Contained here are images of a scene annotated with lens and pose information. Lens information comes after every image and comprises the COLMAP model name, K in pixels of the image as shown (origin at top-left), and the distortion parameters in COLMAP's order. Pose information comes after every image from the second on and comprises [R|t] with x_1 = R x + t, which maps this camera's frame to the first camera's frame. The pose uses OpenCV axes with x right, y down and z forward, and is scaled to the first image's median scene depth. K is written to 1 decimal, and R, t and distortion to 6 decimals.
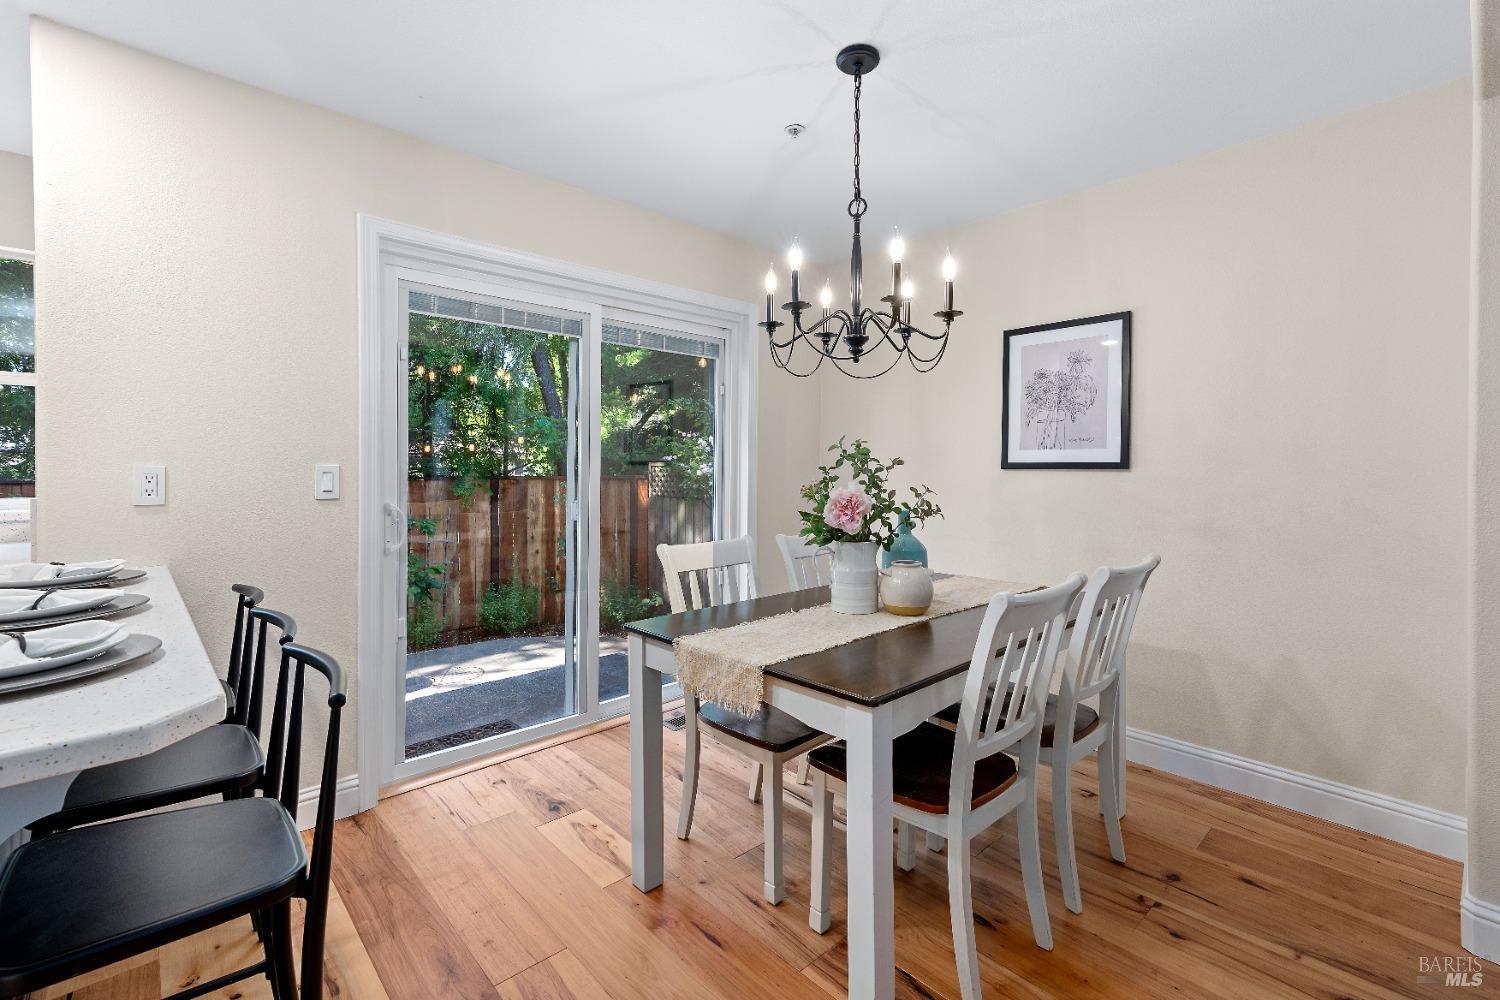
lens RADIAL K [[673.3, 0, 752.5], [0, 673.3, 469.2], [0, 0, 1]] dist [-0.001265, -0.000057]
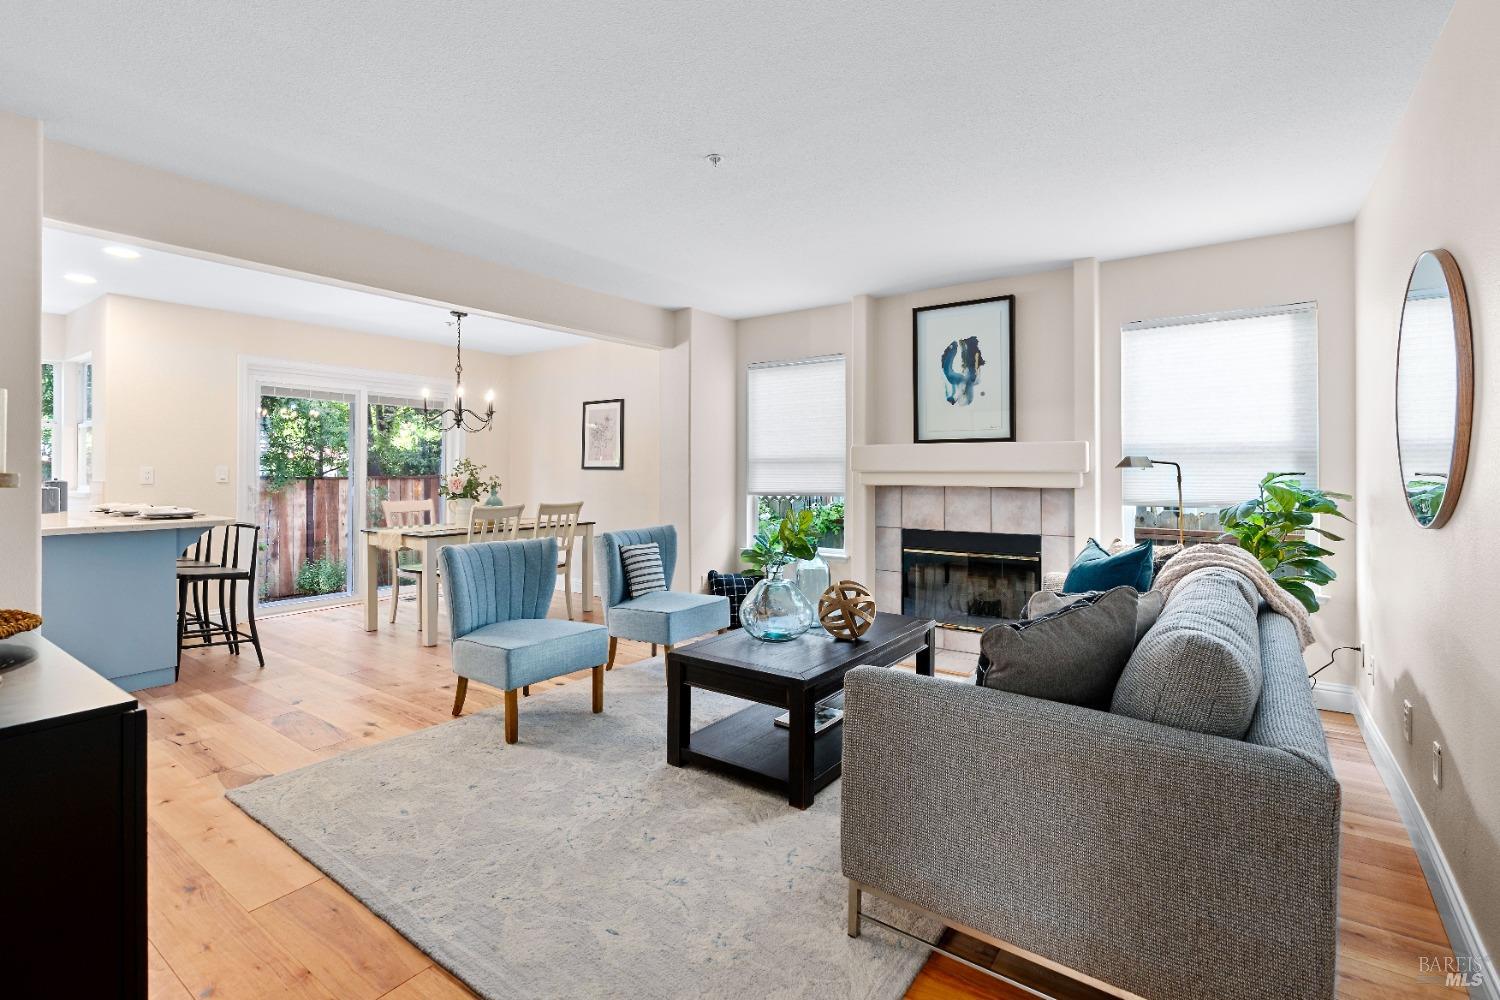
lens RADIAL K [[698.7, 0, 753.5], [0, 698.7, 468.9], [0, 0, 1]] dist [0.001874, 0.000121]
pose [[0.981125, 0.001675, 0.193369, 0.494200], [-0.000656, 0.999986, -0.005332, 0.008194], [-0.193375, 0.005104, 0.981112, -1.235309]]
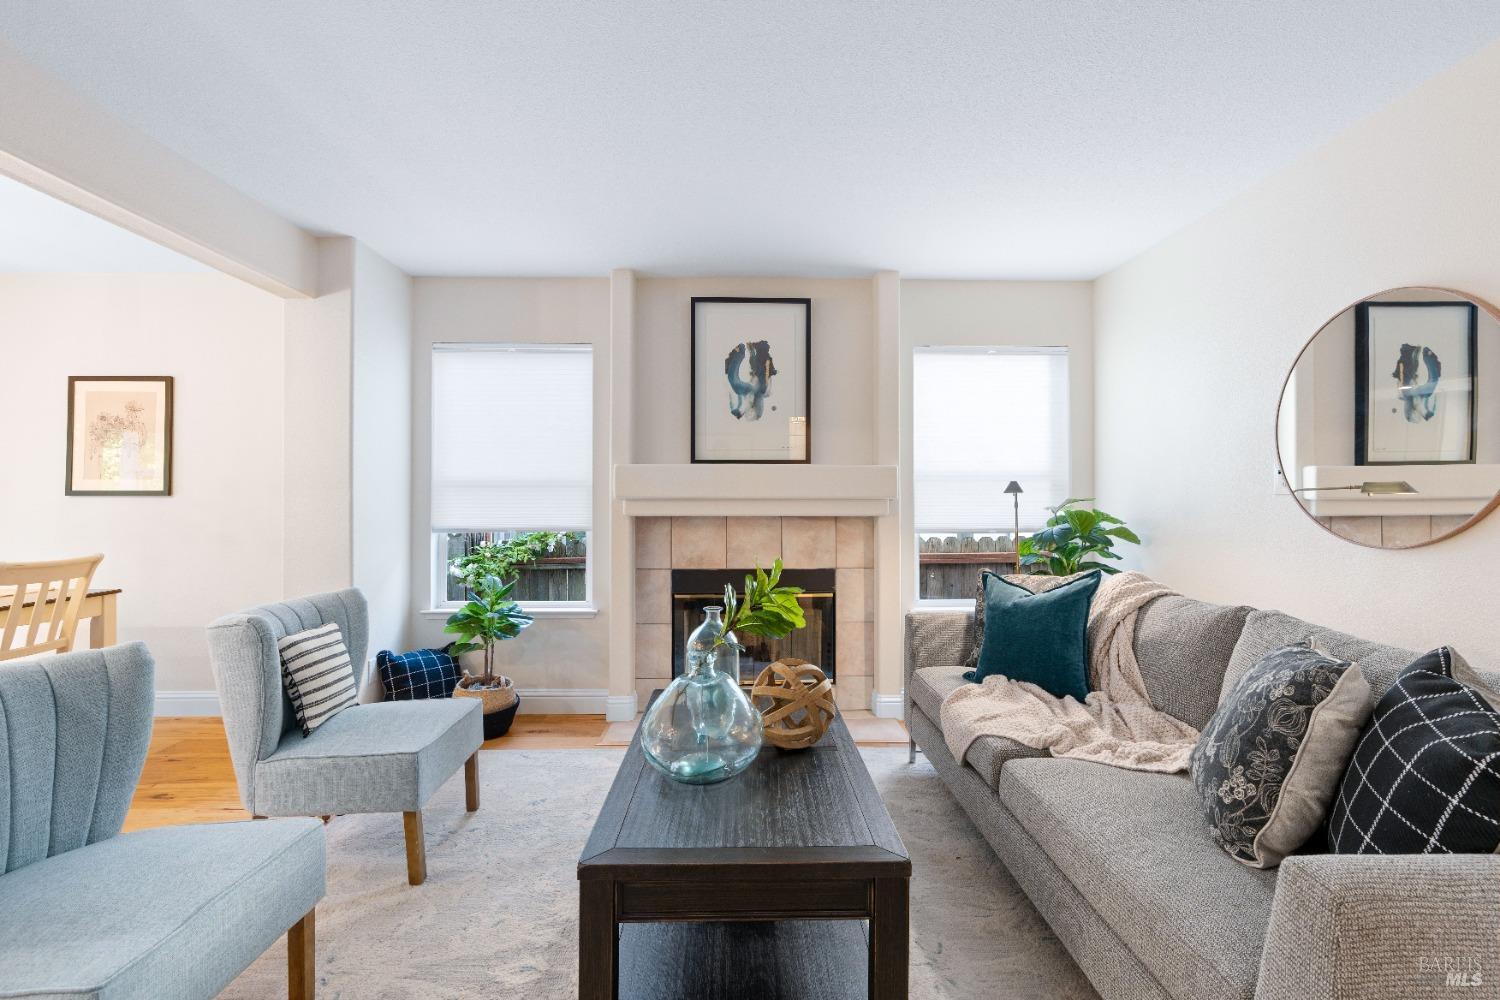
lens RADIAL K [[674.2, 0, 750.0], [0, 674.2, 500.0], [0, 0, 1]] dist [-0.002028, -0.000240]
pose [[0.666591, 0.000060, 0.745423, 0.307138], [0.001222, 0.999999, -0.001174, 0.010019], [-0.745422, 0.001693, 0.666590, -0.662691]]
